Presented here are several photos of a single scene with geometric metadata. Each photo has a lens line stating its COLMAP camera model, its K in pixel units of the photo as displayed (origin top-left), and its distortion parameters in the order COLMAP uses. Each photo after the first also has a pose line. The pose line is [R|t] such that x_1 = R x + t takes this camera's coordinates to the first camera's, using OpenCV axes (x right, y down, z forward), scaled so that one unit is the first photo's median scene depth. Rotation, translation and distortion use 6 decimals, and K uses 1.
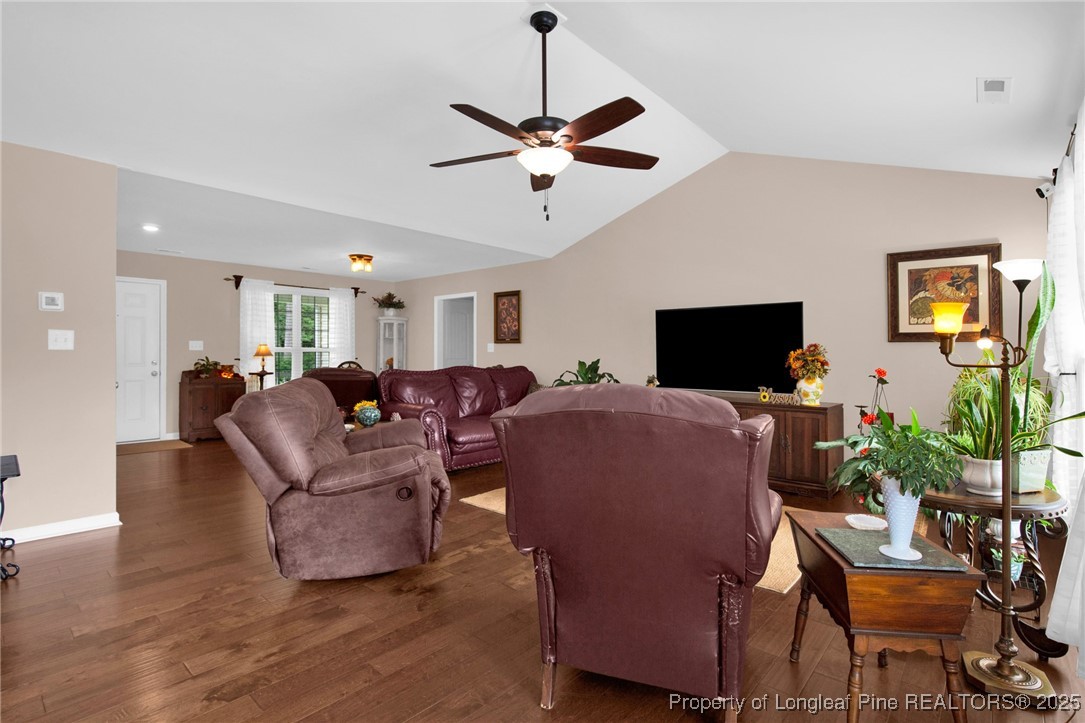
lens RADIAL K [[508.3, 0, 547.6], [0, 508.3, 353.0], [0, 0, 1]] dist [-0.043755, -0.000055]
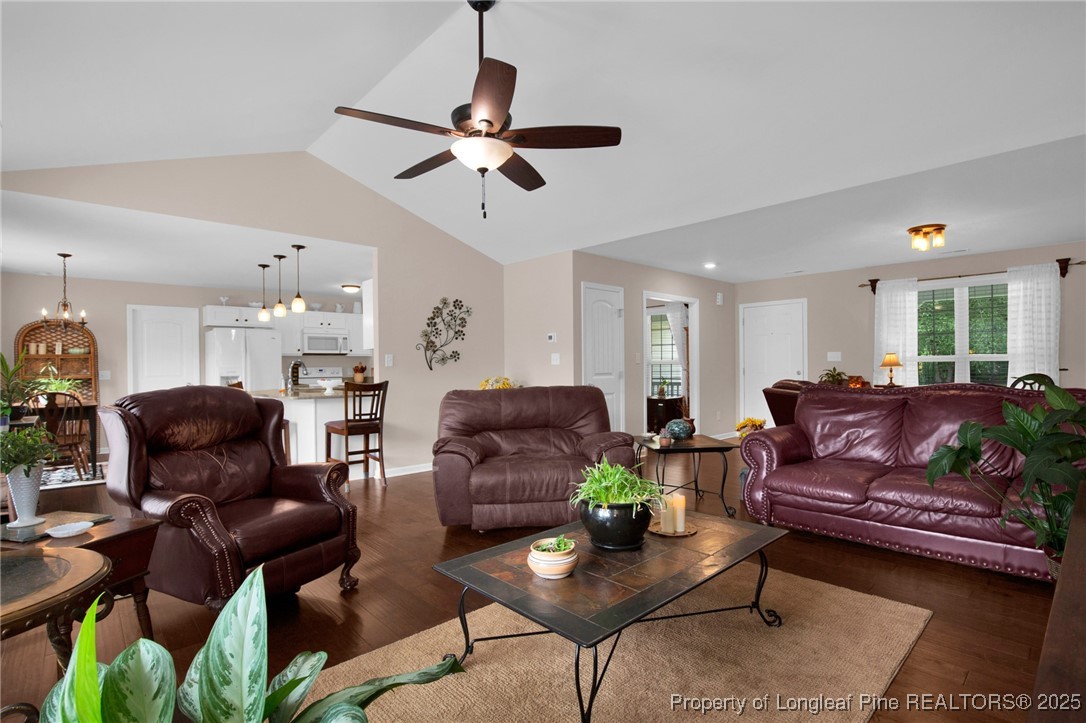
lens RADIAL K [[519.2, 0, 576.1], [0, 519.2, 367.6], [0, 0, 1]] dist [-0.000289, -0.000062]
pose [[-0.093290, 0.002187, -0.995637, 0.389897], [0.010201, 0.999947, 0.001241, 0.001612], [0.995587, -0.010041, -0.093308, 0.538487]]
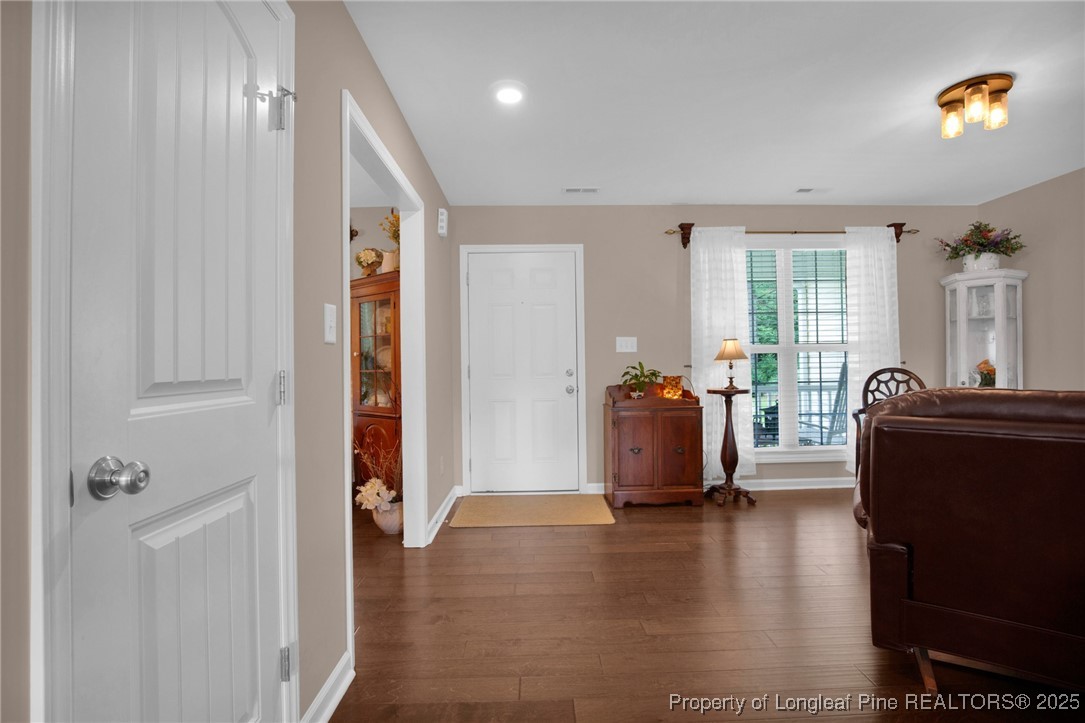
lens RADIAL K [[501.4, 0, 542.5], [0, 501.4, 361.5], [0, 0, 1]] dist [-0.001898, -0.000273]
pose [[0.653765, -0.019916, -0.756436, -0.286293], [0.018871, 0.999772, -0.010013, 0.009681], [0.756463, -0.007729, 0.653991, 0.483528]]
